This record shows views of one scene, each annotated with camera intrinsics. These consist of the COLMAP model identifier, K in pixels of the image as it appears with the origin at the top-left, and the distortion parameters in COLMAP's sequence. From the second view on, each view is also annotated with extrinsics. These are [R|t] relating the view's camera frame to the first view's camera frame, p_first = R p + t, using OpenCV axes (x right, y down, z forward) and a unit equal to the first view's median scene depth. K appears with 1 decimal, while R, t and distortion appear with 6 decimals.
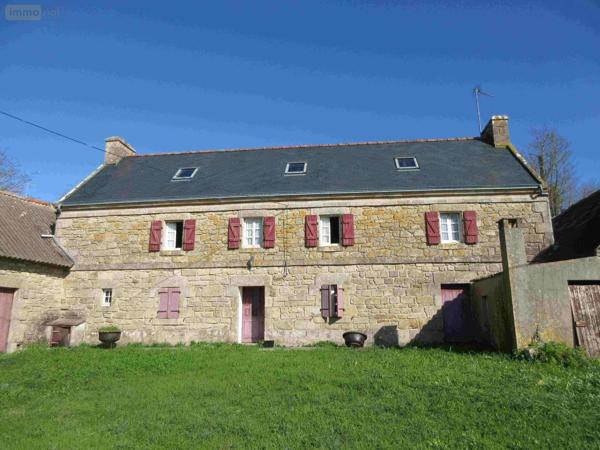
lens RADIAL K [[433.2, 0, 298.1], [0, 433.2, 220.5], [0, 0, 1]] dist [-0.004008, -0.004311]
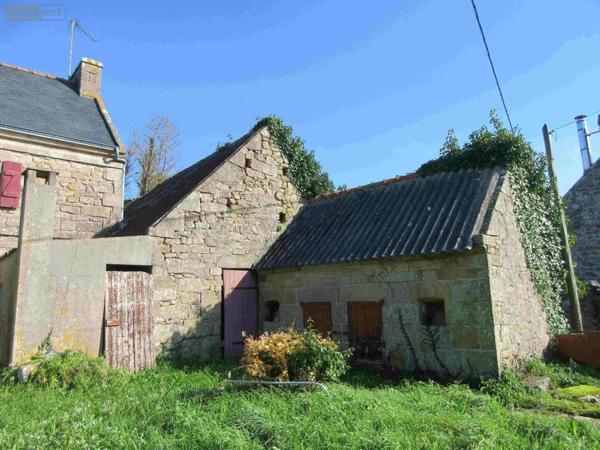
lens RADIAL K [[433.2, 0, 298.1], [0, 433.2, 220.5], [0, 0, 1]] dist [-0.004008, -0.004311]
pose [[0.682266, 0.108554, 0.723000, 0.262231], [-0.130552, 0.991111, -0.025612, 0.034811], [-0.719354, -0.076915, 0.690373, 0.221937]]
